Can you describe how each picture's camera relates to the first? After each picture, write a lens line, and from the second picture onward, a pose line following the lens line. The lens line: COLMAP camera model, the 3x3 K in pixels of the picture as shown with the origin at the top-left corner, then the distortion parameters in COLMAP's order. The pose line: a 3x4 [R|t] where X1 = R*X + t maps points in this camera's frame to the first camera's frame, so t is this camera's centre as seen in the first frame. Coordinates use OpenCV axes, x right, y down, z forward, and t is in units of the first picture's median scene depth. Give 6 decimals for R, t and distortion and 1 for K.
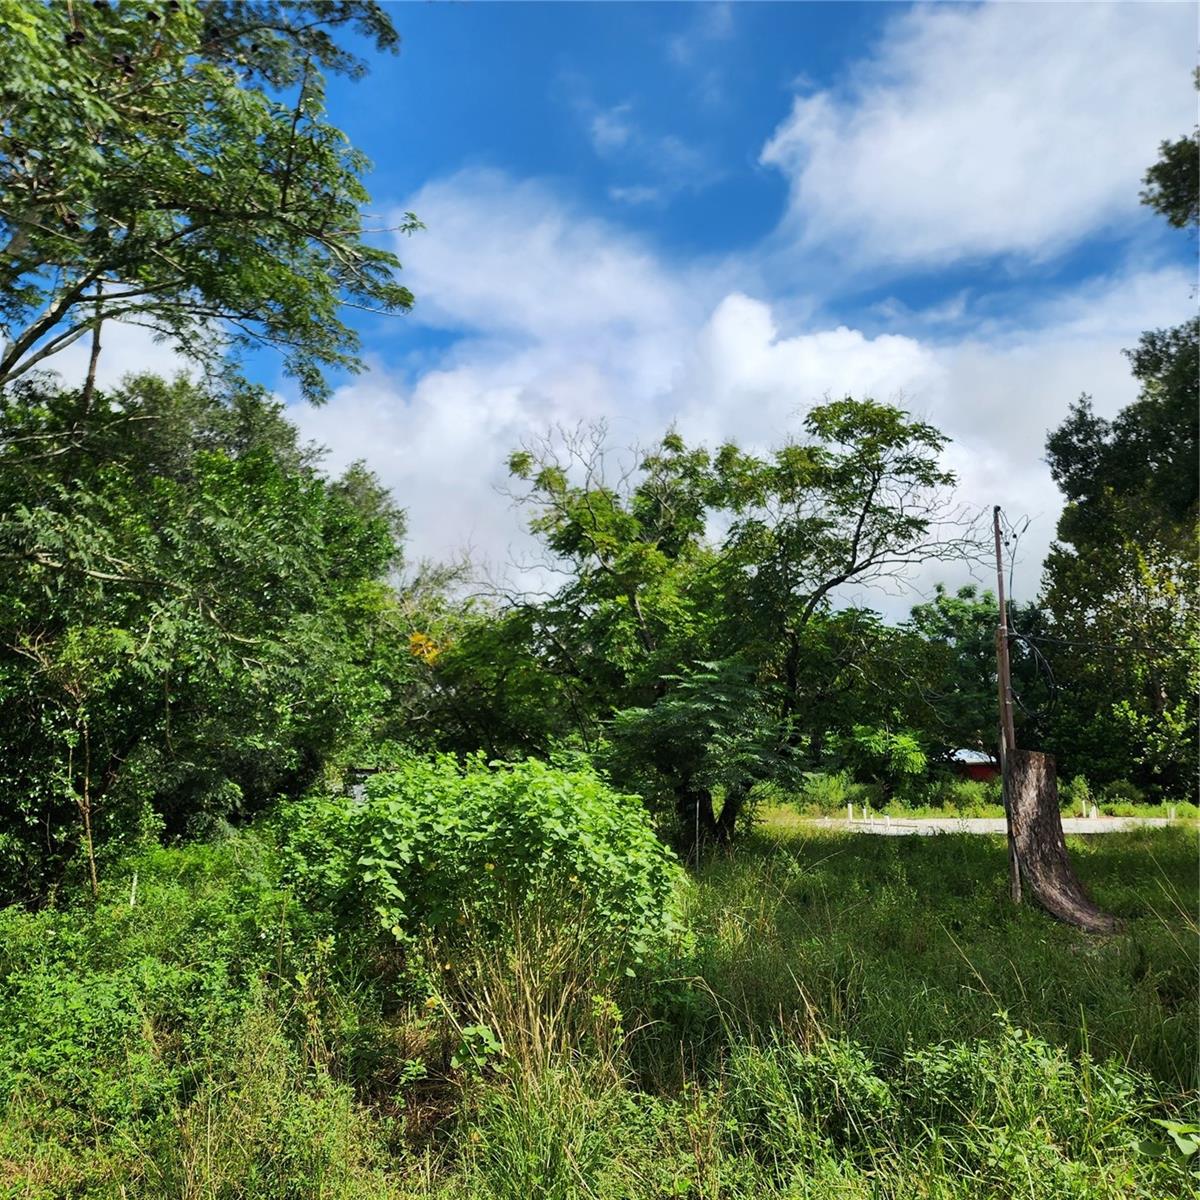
lens RADIAL K [[1046.3, 0, 593.0], [0, 1046.3, 600.6], [0, 0, 1]] dist [0.056414, -0.074889]
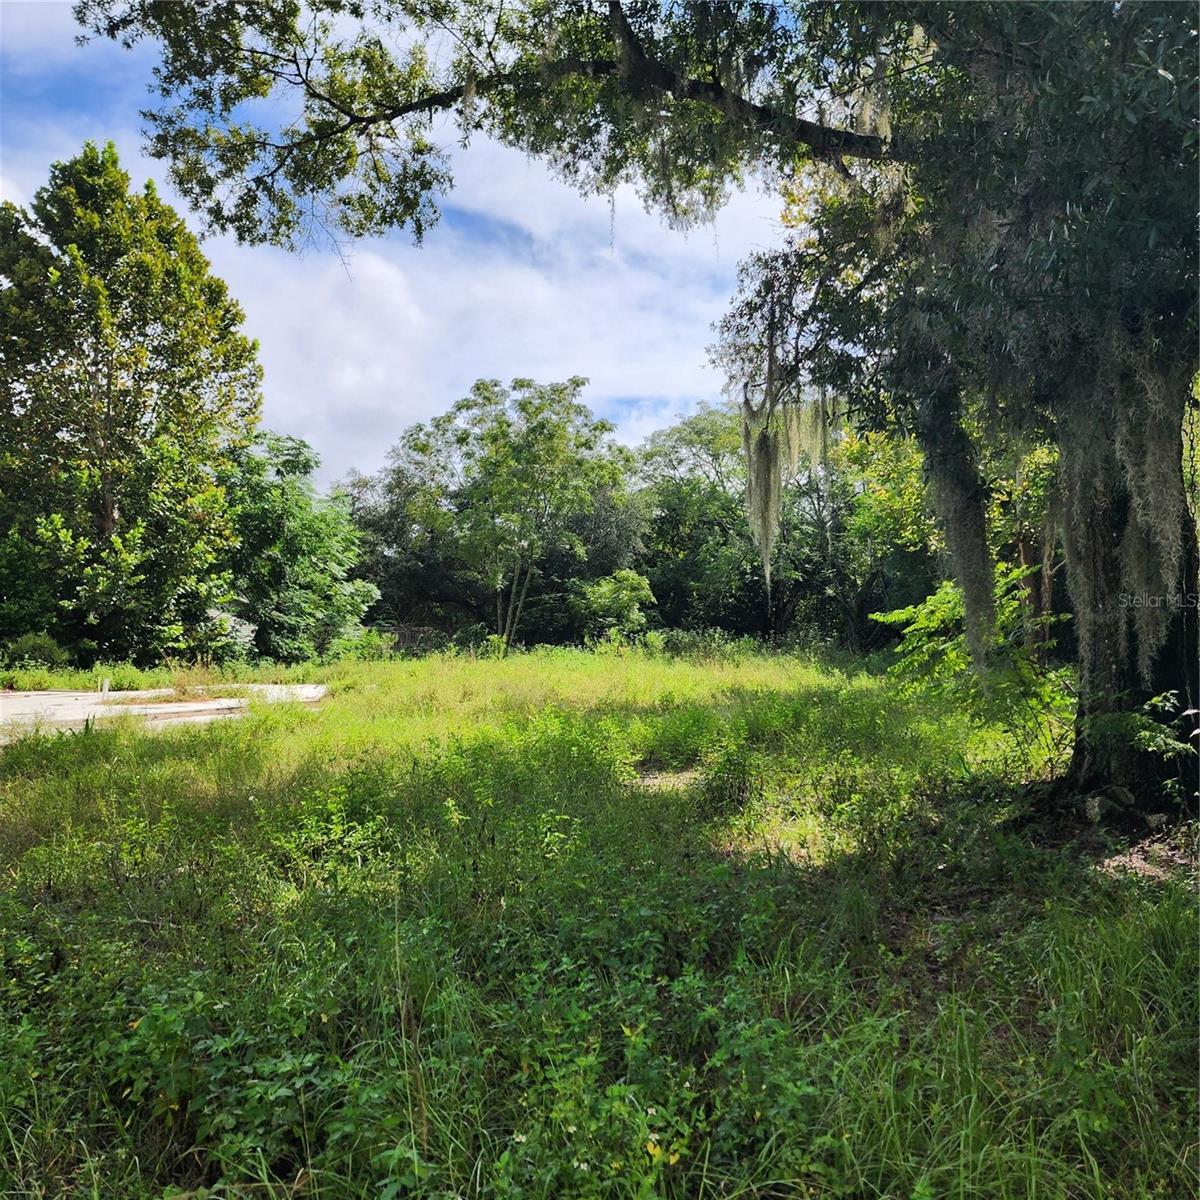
lens RADIAL K [[1046.3, 0, 608.1], [0, 1046.3, 594.8], [0, 0, 1]] dist [0.056414, -0.074889]
pose [[0.586956, 0.039202, 0.808670, 0.184005], [-0.143836, 0.987987, 0.056505, 0.060752], [-0.796740, -0.149482, 0.585543, 0.351047]]
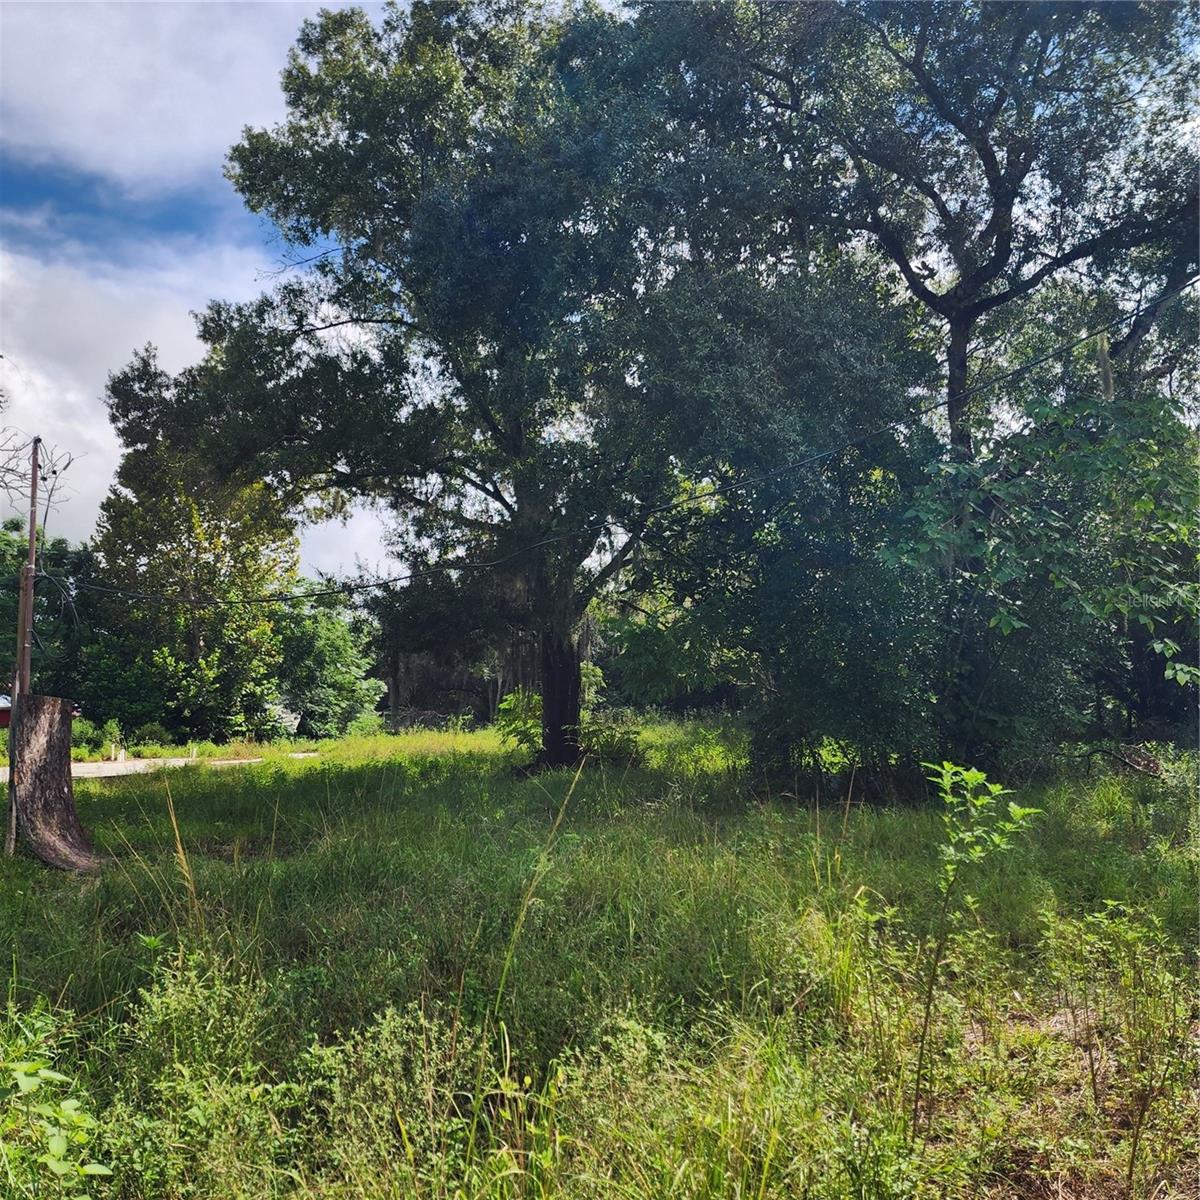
lens RADIAL K [[1046.3, 0, 593.3], [0, 1046.3, 598.2], [0, 0, 1]] dist [0.056414, -0.074889]
pose [[0.661983, 0.073055, 0.745950, 0.004028], [-0.110219, 0.993907, 0.000474, -0.000477], [-0.741370, -0.082532, 0.666002, -0.001818]]
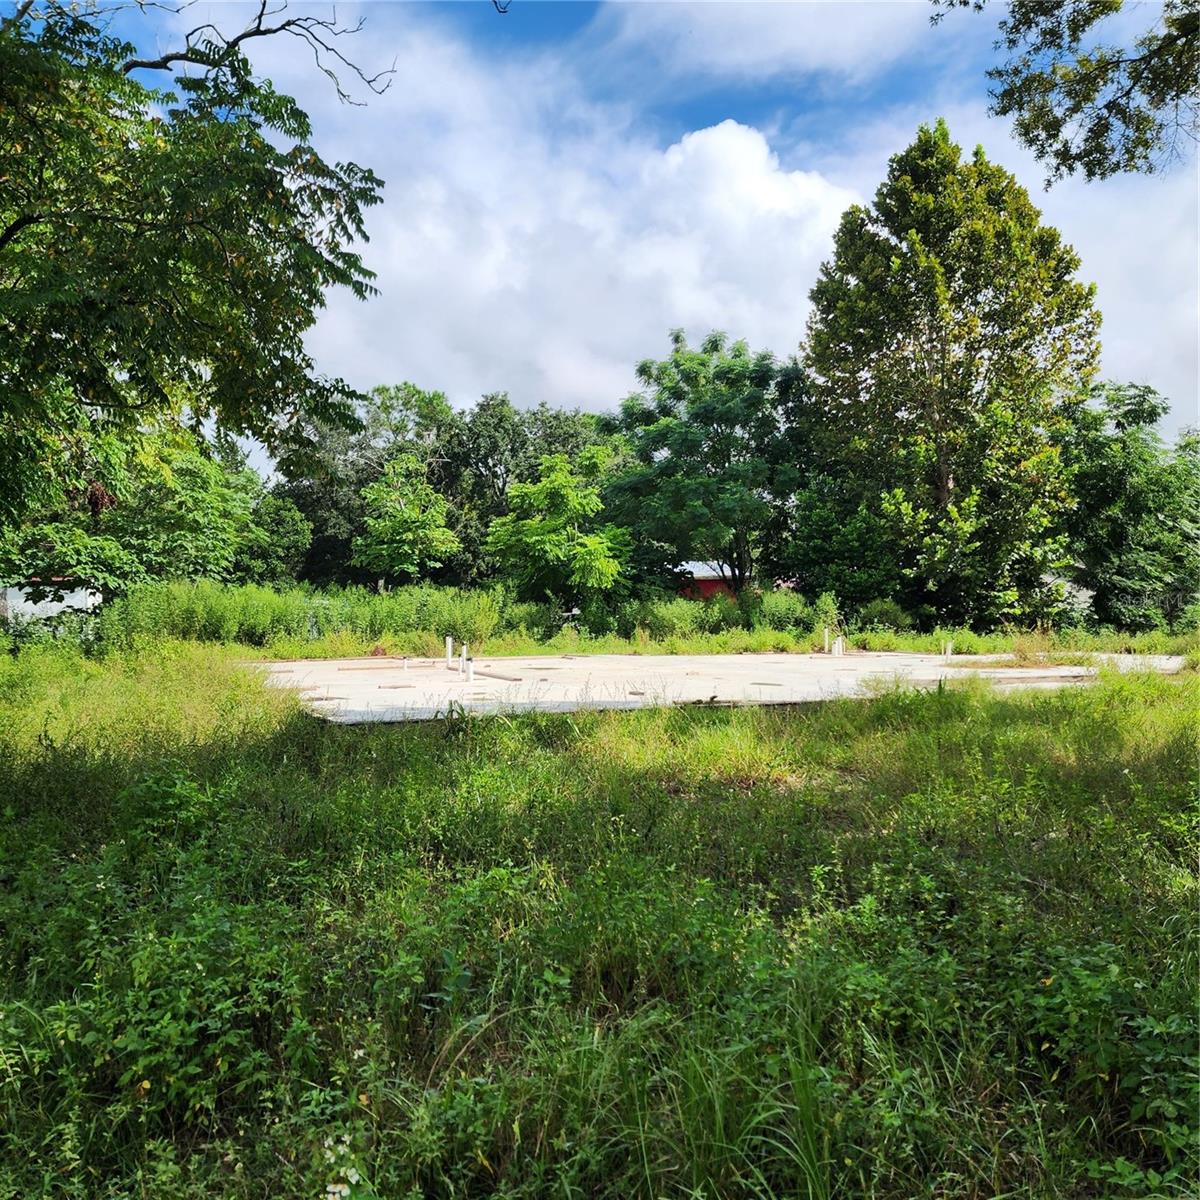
lens RADIAL K [[1046.3, 0, 571.8], [0, 1046.3, 610.6], [0, 0, 1]] dist [0.056414, -0.074889]
pose [[0.985749, 0.005877, 0.168121, 0.178706], [-0.035732, 0.983900, 0.175111, 0.062566], [-0.164385, -0.178623, 0.970088, 0.355883]]
